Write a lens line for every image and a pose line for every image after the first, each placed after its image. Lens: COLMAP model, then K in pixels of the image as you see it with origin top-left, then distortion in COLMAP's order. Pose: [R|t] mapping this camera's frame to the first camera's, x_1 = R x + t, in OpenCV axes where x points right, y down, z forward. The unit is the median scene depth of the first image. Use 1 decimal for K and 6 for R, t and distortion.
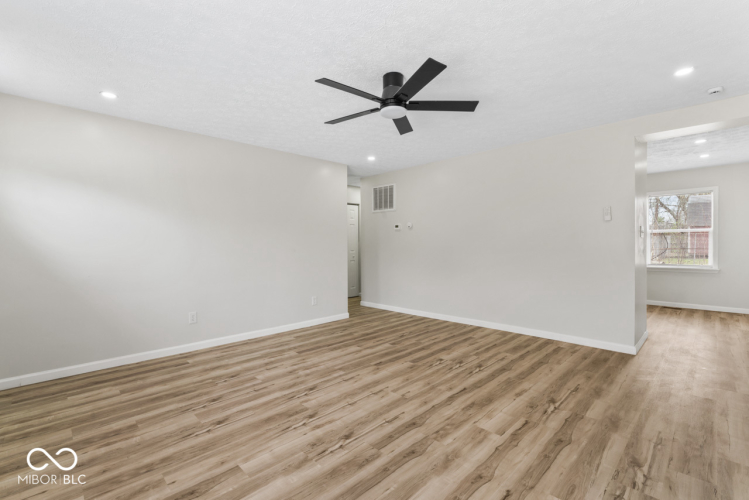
lens RADIAL K [[327.9, 0, 368.6], [0, 327.9, 250.9], [0, 0, 1]] dist [-0.028165, 0.000252]
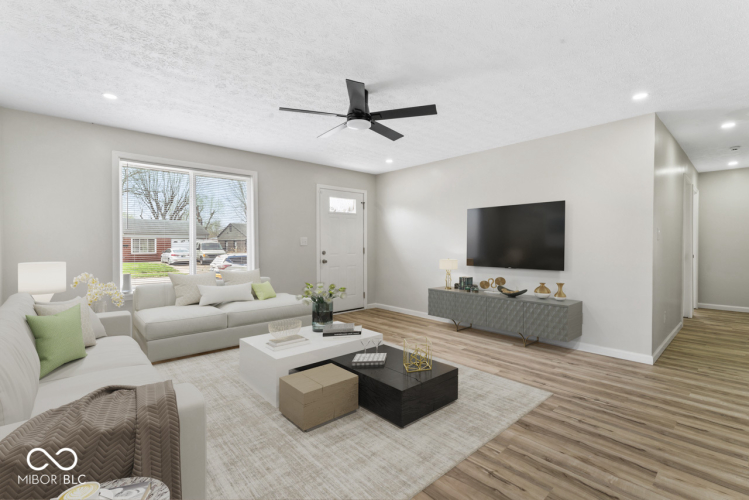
lens RADIAL K [[327.9, 0, 368.6], [0, 327.9, 250.9], [0, 0, 1]] dist [-0.028165, 0.000252]
pose [[-0.048492, 0.023775, -0.998541, 0.862810], [-0.020404, 0.999484, 0.024788, -0.015677], [0.998615, 0.021576, -0.047982, 0.792189]]
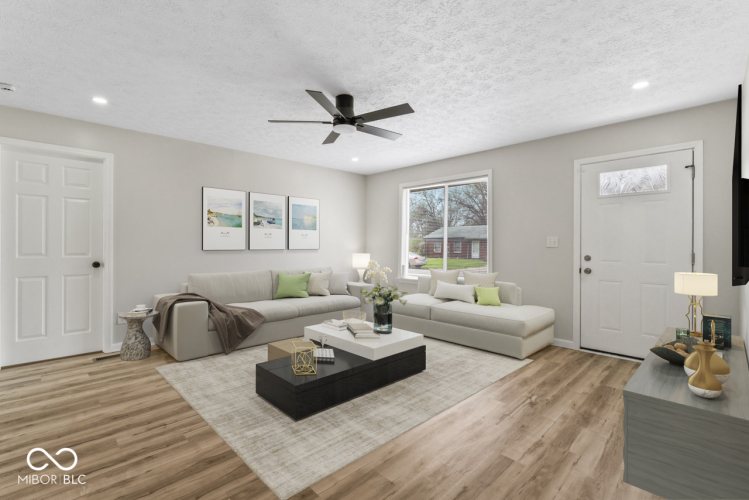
lens RADIAL K [[342.5, 0, 377.2], [0, 342.5, 246.2], [0, 0, 1]] dist [-0.001958, -0.000436]
pose [[-0.999643, 0.006802, -0.025824, -0.003209], [0.006307, 0.999796, 0.019185, -0.028677], [0.025949, 0.019016, -0.999482, 1.610375]]
